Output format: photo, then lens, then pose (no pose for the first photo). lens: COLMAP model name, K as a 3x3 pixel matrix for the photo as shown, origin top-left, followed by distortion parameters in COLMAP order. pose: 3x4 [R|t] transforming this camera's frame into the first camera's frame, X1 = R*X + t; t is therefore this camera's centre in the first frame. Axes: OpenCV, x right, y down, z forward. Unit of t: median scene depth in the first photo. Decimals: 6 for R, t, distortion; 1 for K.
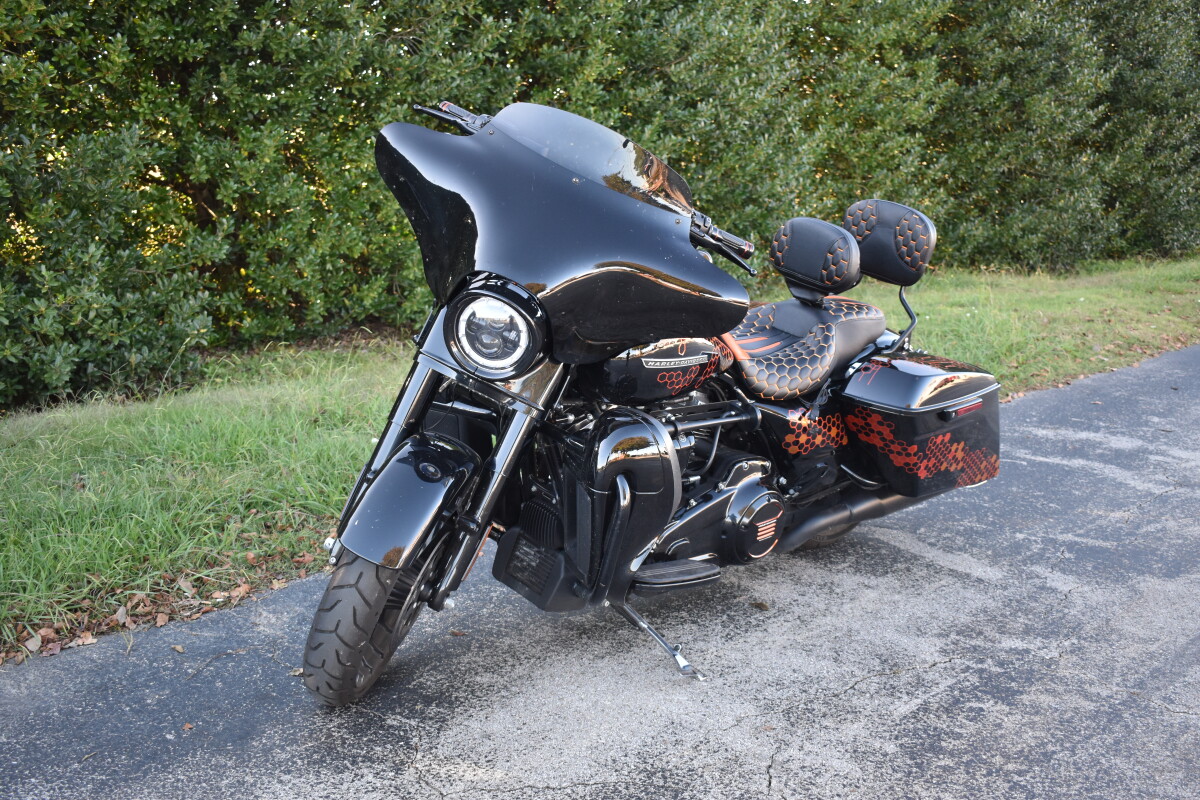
lens RADIAL K [[1246.7, 0, 601.6], [0, 1246.7, 399.9], [0, 0, 1]] dist [0.043004, 0.000000]
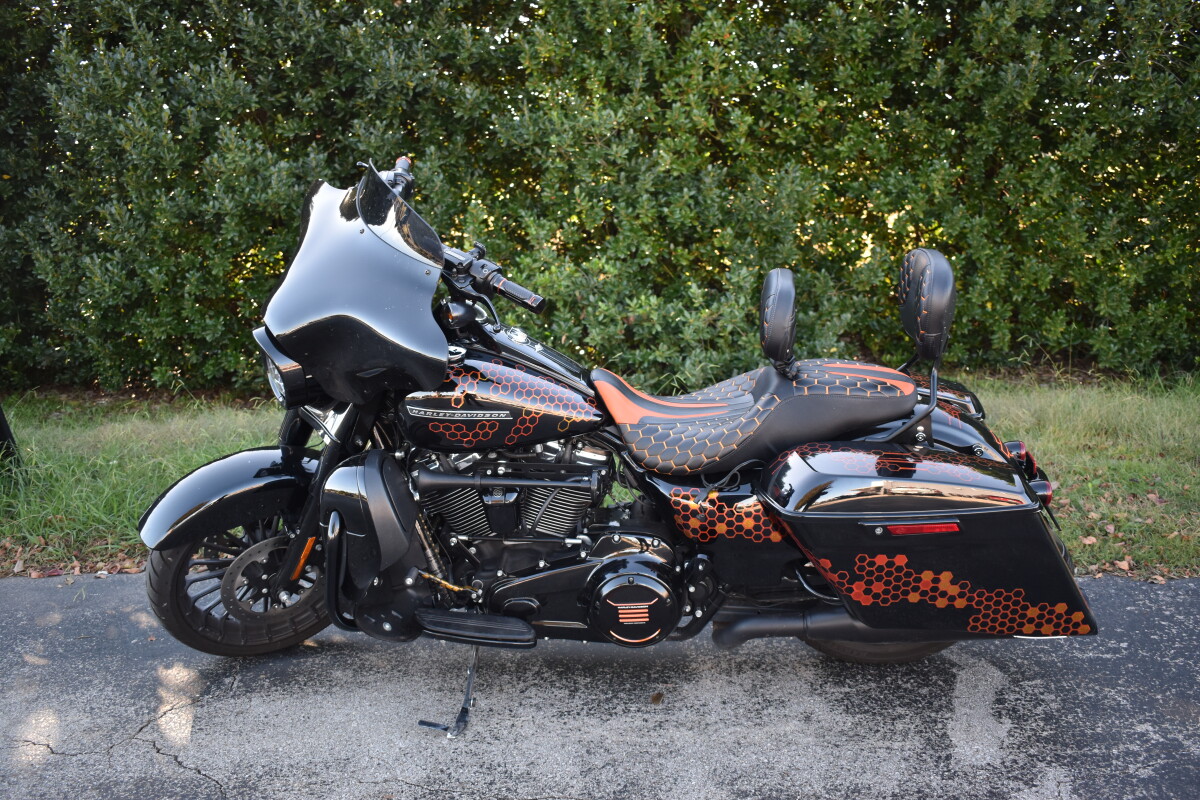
lens RADIAL K [[1180.3, 0, 600.4], [0, 1180.3, 398.5], [0, 0, 1]] dist [-0.013675, 0.000000]
pose [[0.706386, 0.121722, -0.697282, 0.278855], [-0.128033, 0.990826, 0.043259, -0.034332], [0.696151, 0.058718, 0.715490, 0.140813]]
